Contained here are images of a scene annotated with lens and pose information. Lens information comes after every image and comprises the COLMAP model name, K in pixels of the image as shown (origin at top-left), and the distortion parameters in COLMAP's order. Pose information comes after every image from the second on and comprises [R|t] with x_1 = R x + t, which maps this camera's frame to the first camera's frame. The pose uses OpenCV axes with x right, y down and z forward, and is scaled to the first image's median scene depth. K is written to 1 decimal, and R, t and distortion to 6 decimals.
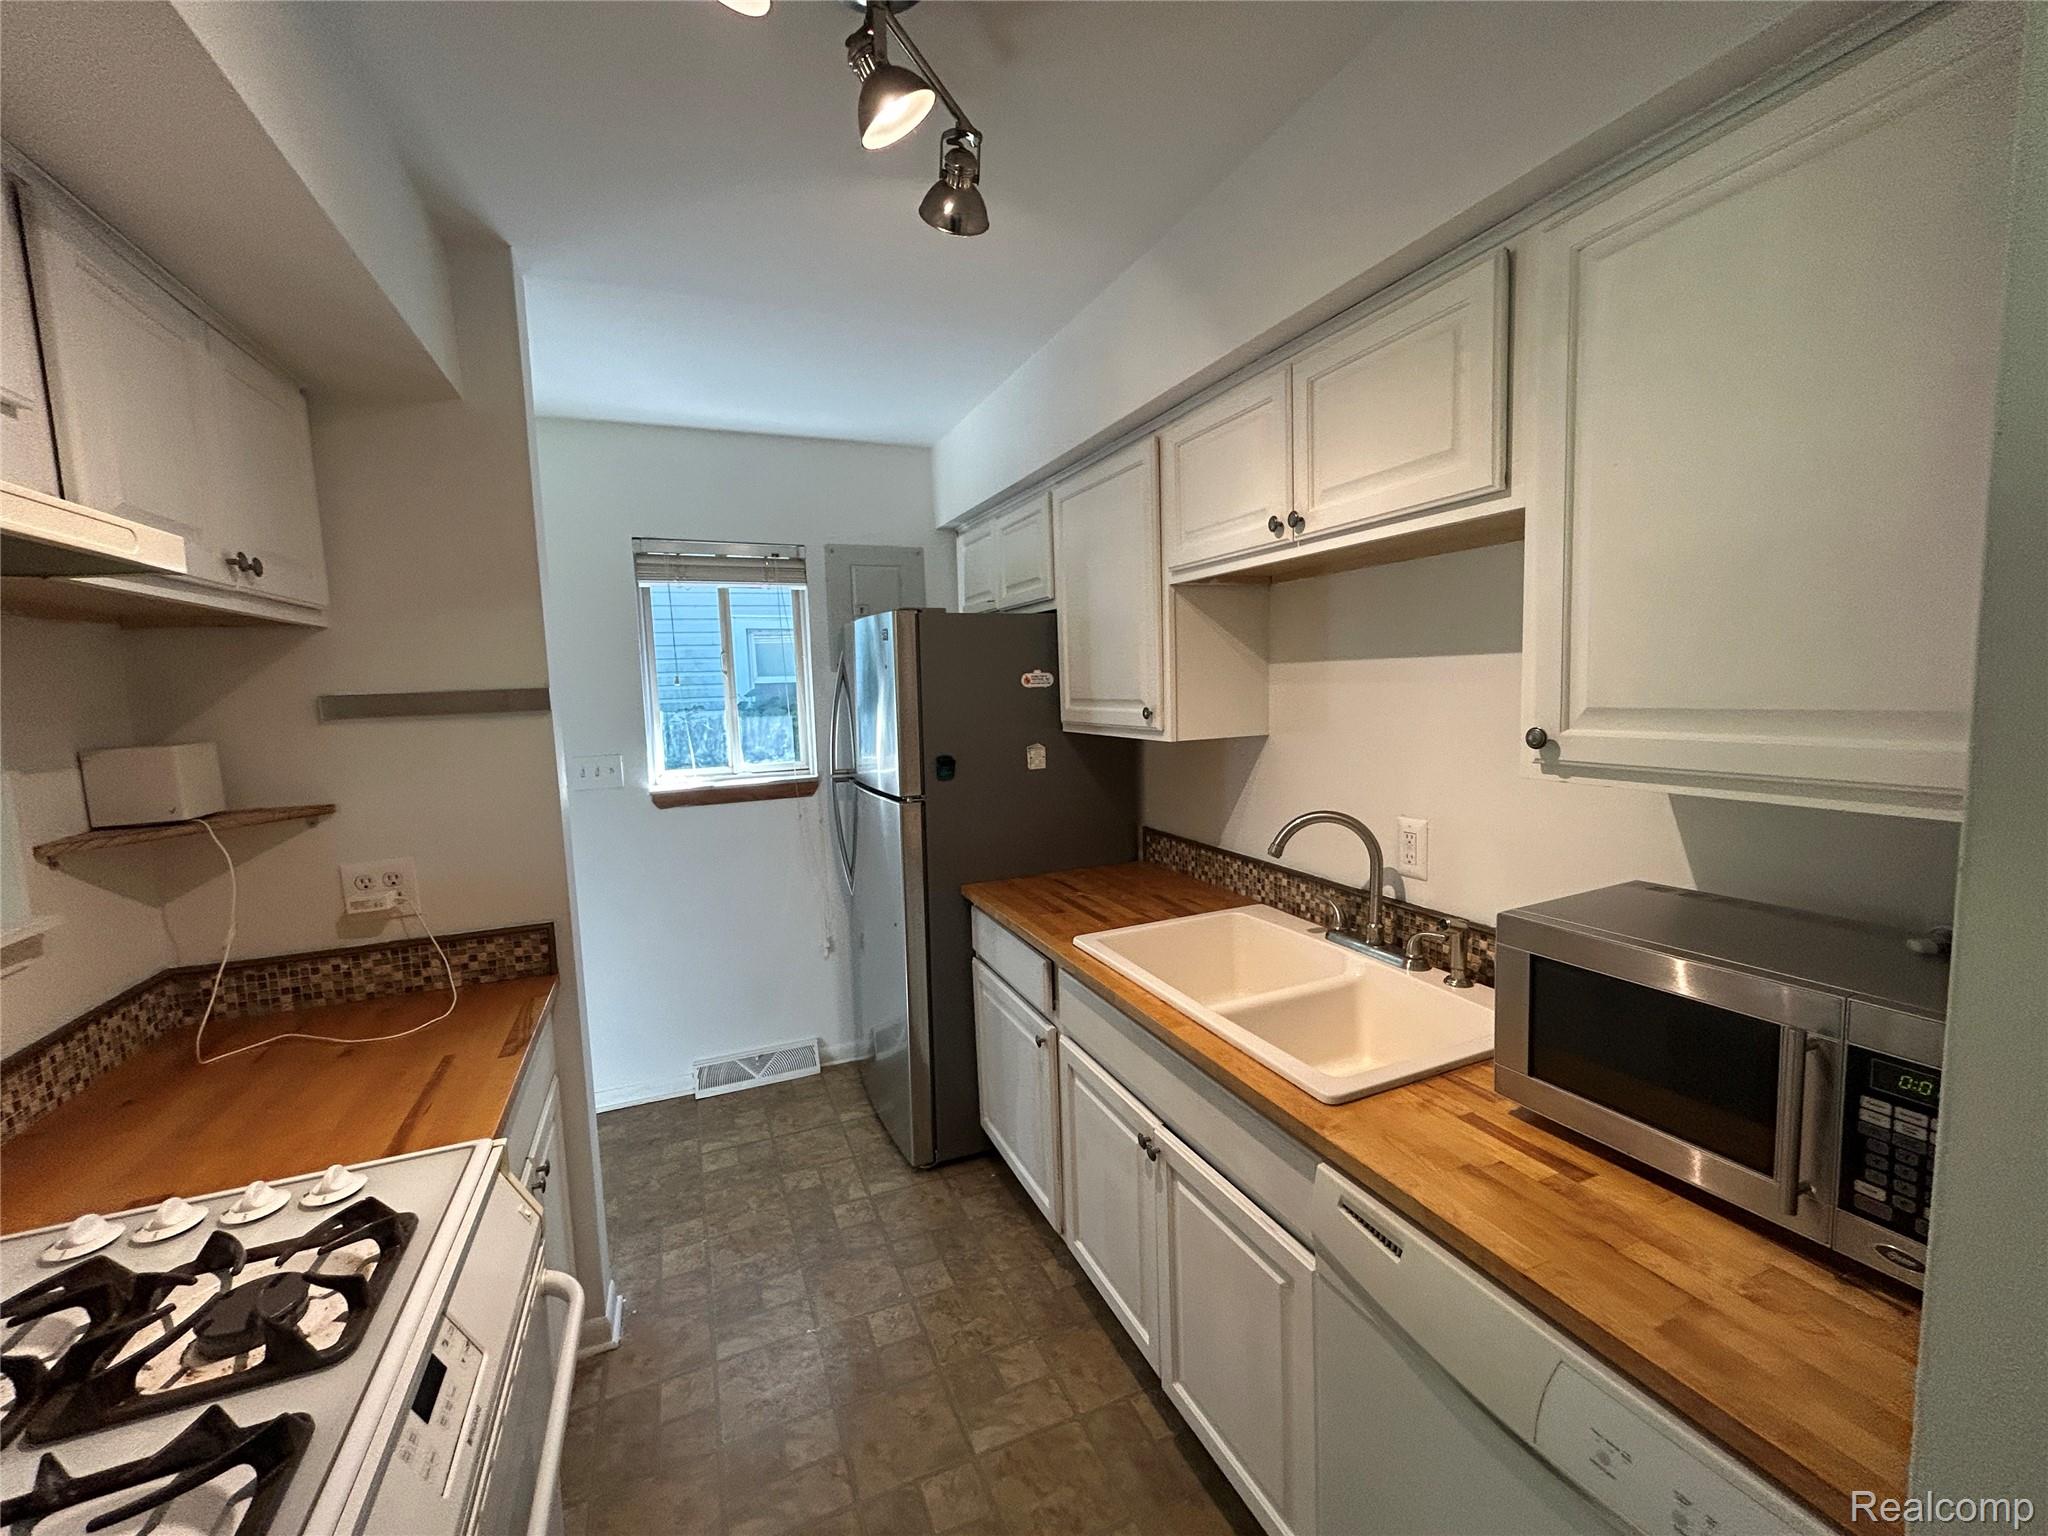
lens RADIAL K [[827.2, 0, 1018.5], [0, 827.2, 763.7], [0, 0, 1]] dist [-0.001010, -0.000697]
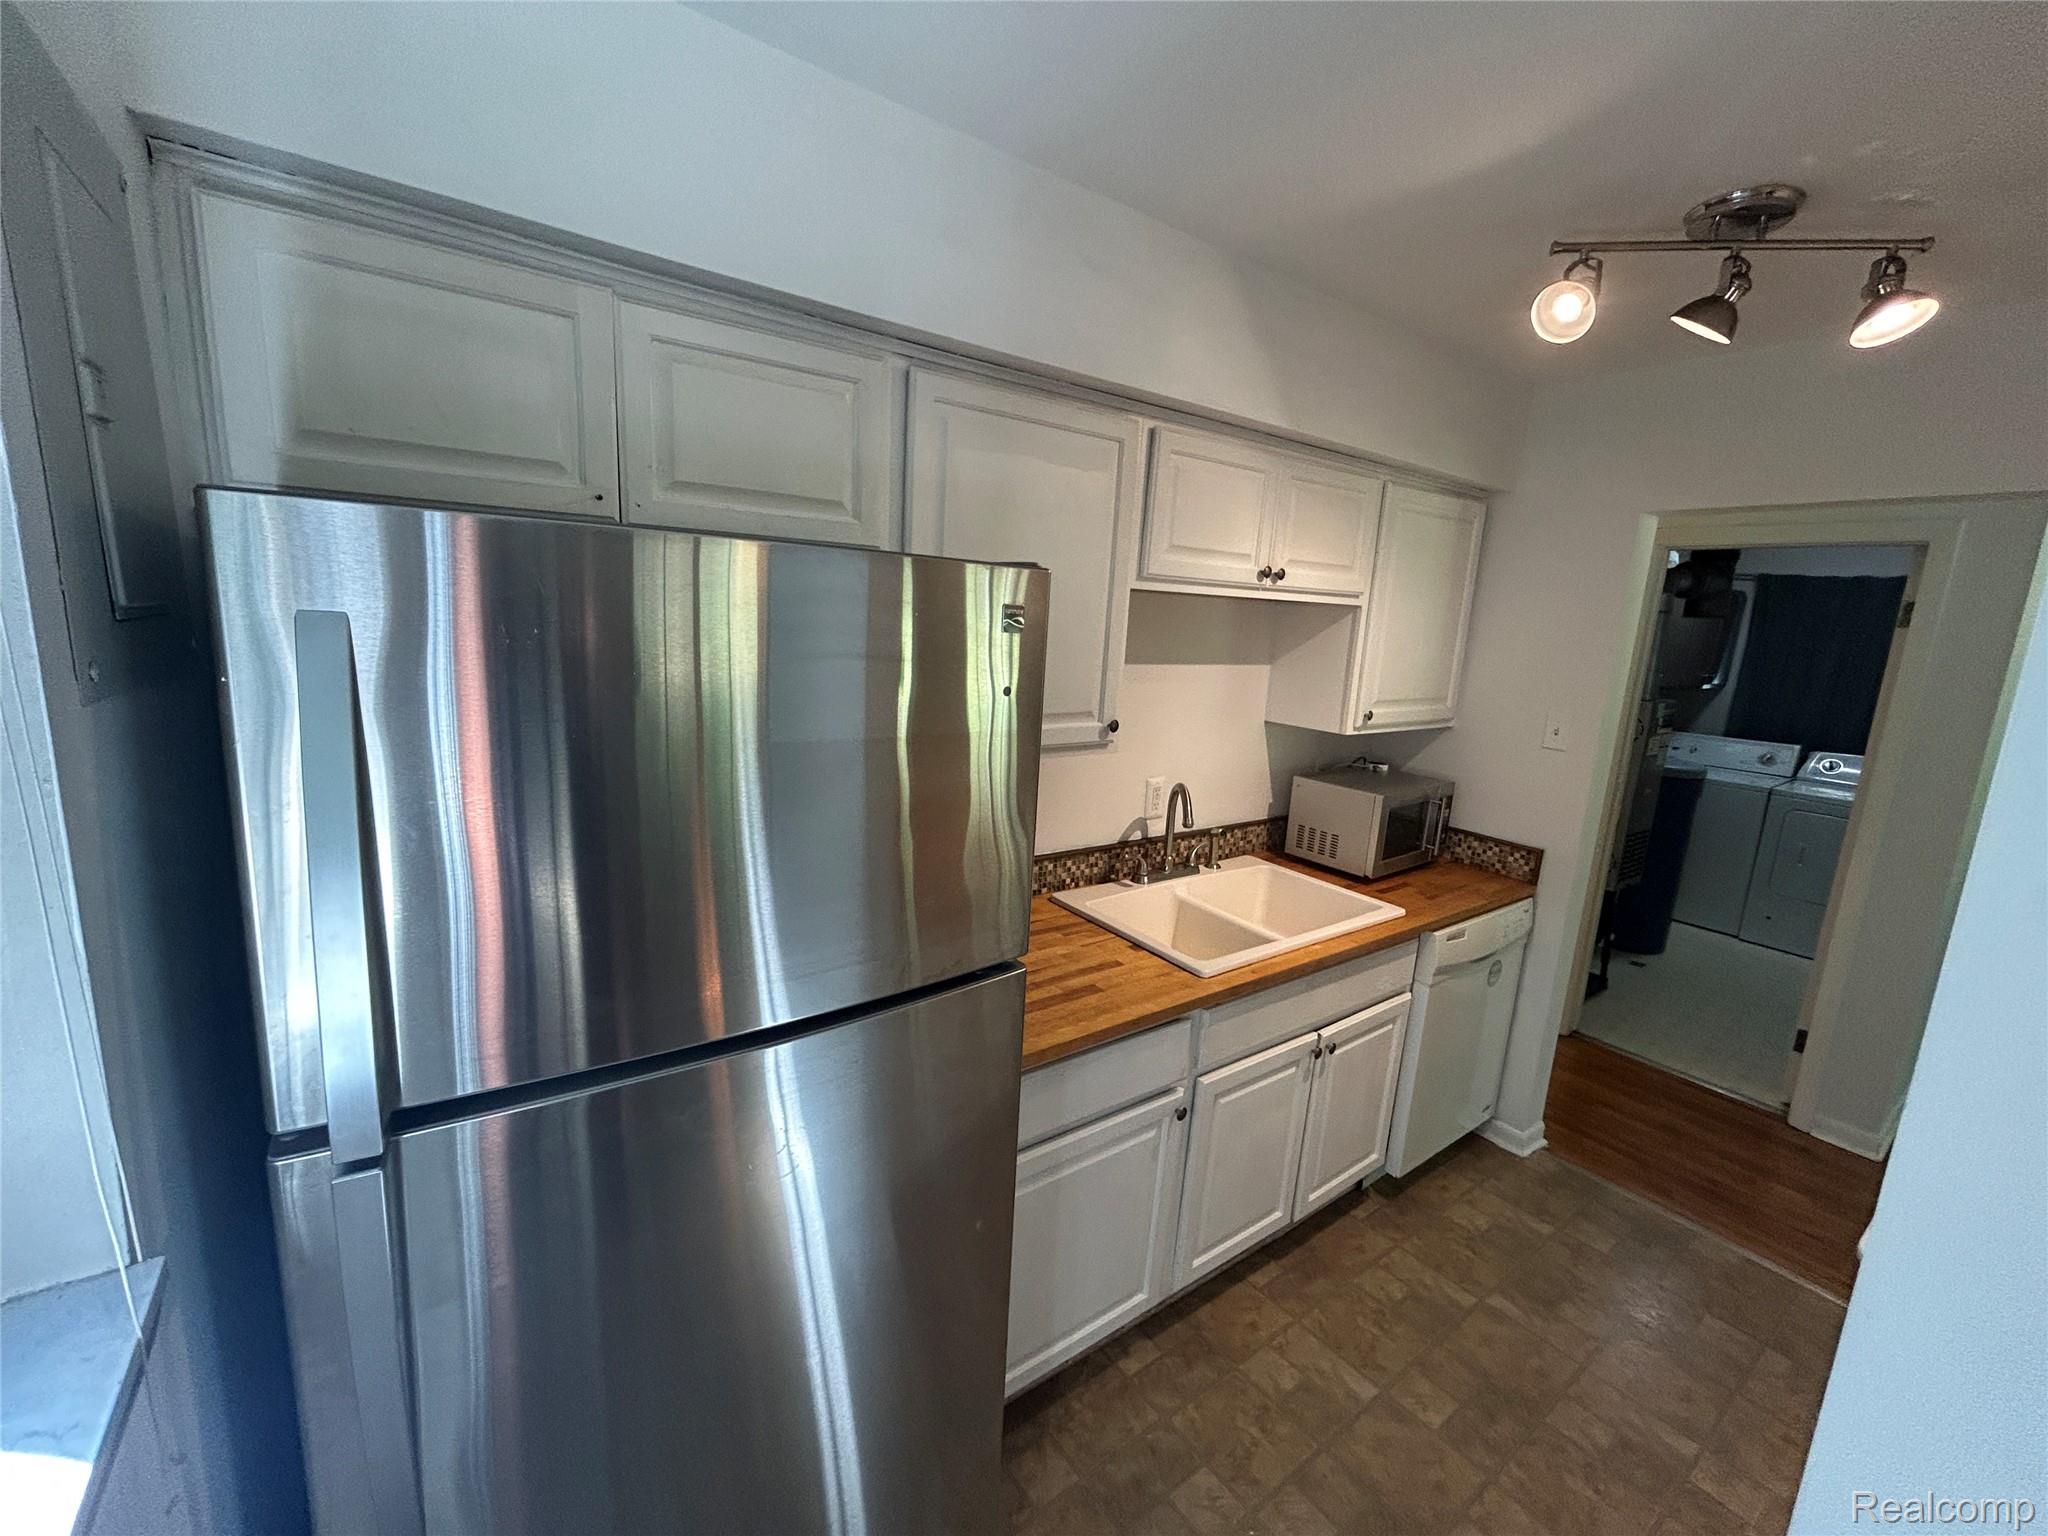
lens RADIAL K [[827.2, 0, 1016.8], [0, 827.2, 762.5], [0, 0, 1]] dist [-0.001010, -0.000697]
pose [[-0.223017, -0.159612, 0.961659, -0.796700], [0.053674, 0.982997, 0.175601, -0.212400], [-0.973336, 0.090778, -0.210658, 1.470994]]
